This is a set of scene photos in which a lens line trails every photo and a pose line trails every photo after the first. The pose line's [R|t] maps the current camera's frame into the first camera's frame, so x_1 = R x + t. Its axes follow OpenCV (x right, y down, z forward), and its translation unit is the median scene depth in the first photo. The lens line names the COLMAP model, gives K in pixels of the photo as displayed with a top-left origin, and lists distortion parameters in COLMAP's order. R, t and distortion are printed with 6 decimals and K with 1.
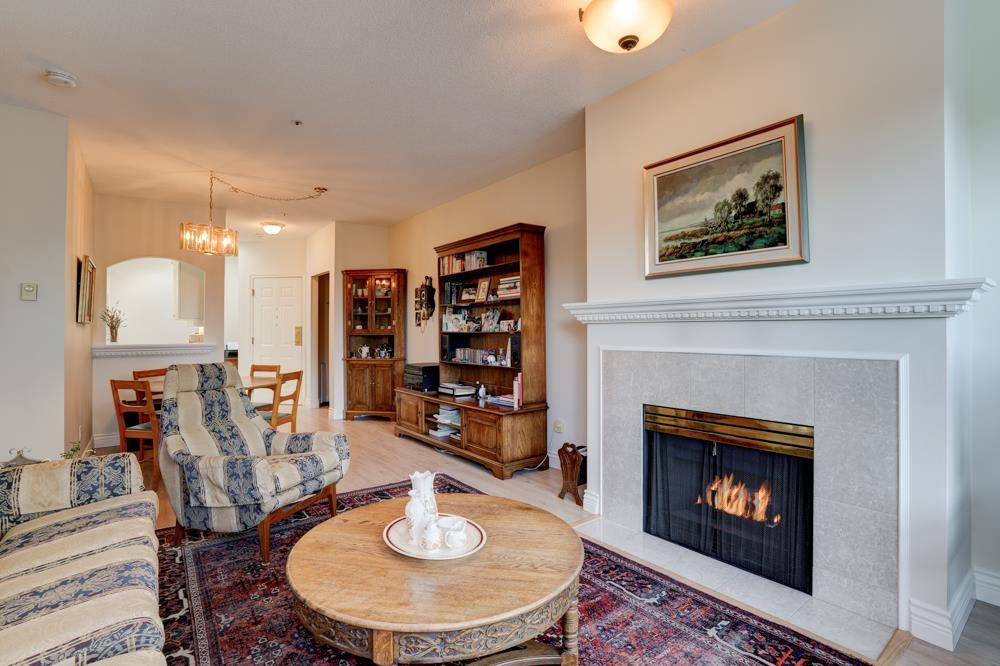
lens RADIAL K [[470.8, 0, 500.2], [0, 470.8, 334.8], [0, 0, 1]] dist [-0.001236, -0.000024]
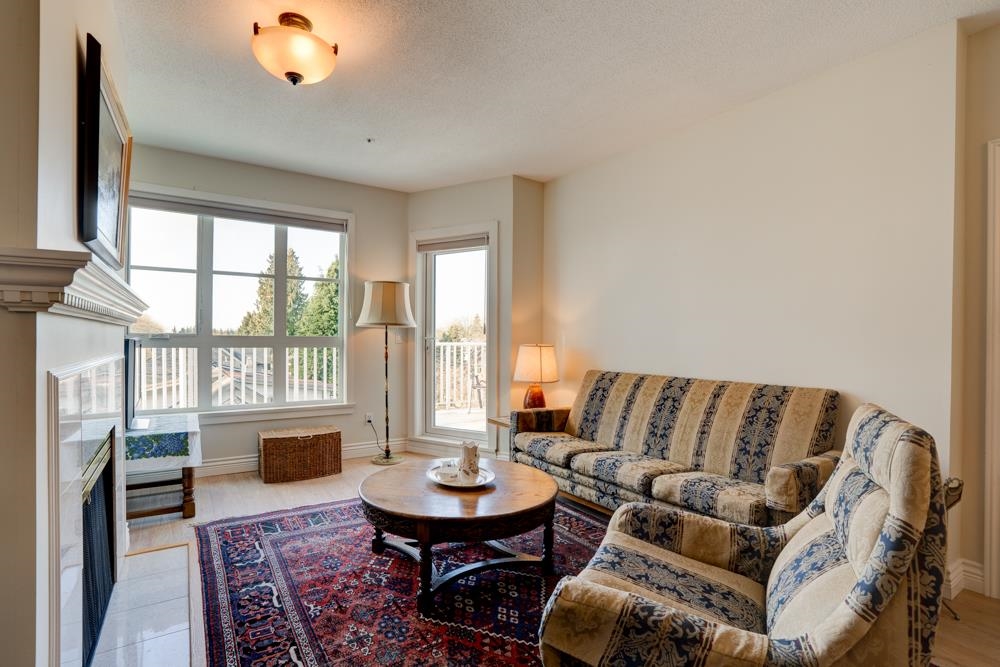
lens RADIAL K [[480.0, 0, 497.3], [0, 480.0, 335.4], [0, 0, 1]] dist [-0.066428, 0.030418]
pose [[-0.998120, 0.000287, 0.061291, -0.273889], [-0.000041, 0.999986, -0.005351, -0.000803], [-0.061292, -0.005344, -0.998106, 2.040127]]
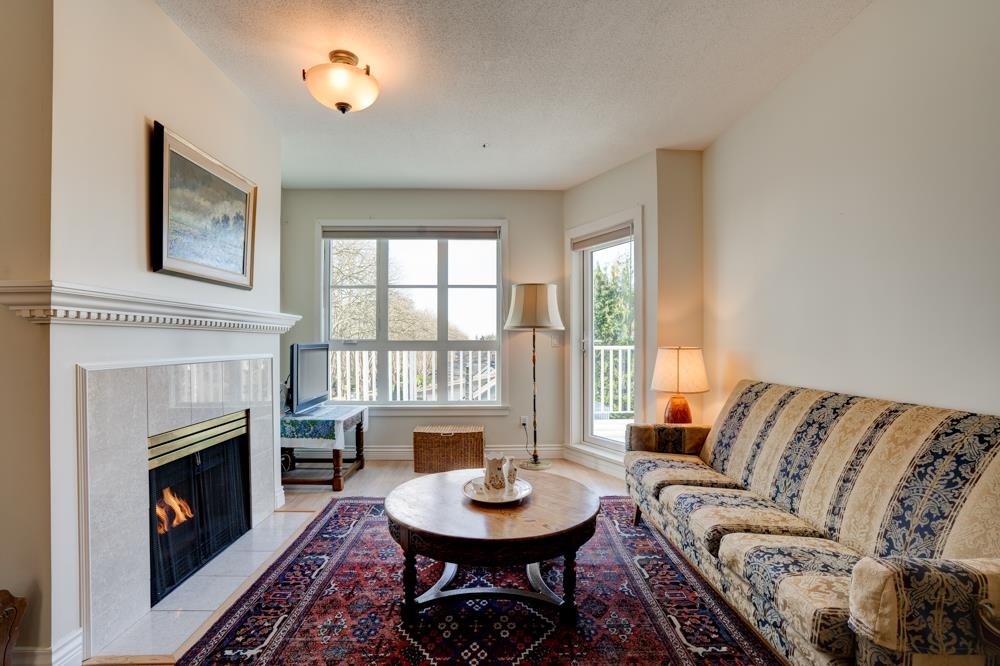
lens RADIAL K [[480.0, 0, 497.3], [0, 480.0, 334.9], [0, 0, 1]] dist [-0.066428, 0.030418]
pose [[-0.804753, 0.018634, 0.593317, -0.783417], [0.009824, 0.999788, -0.018074, 0.009492], [-0.593528, -0.008716, -0.804766, 1.727833]]
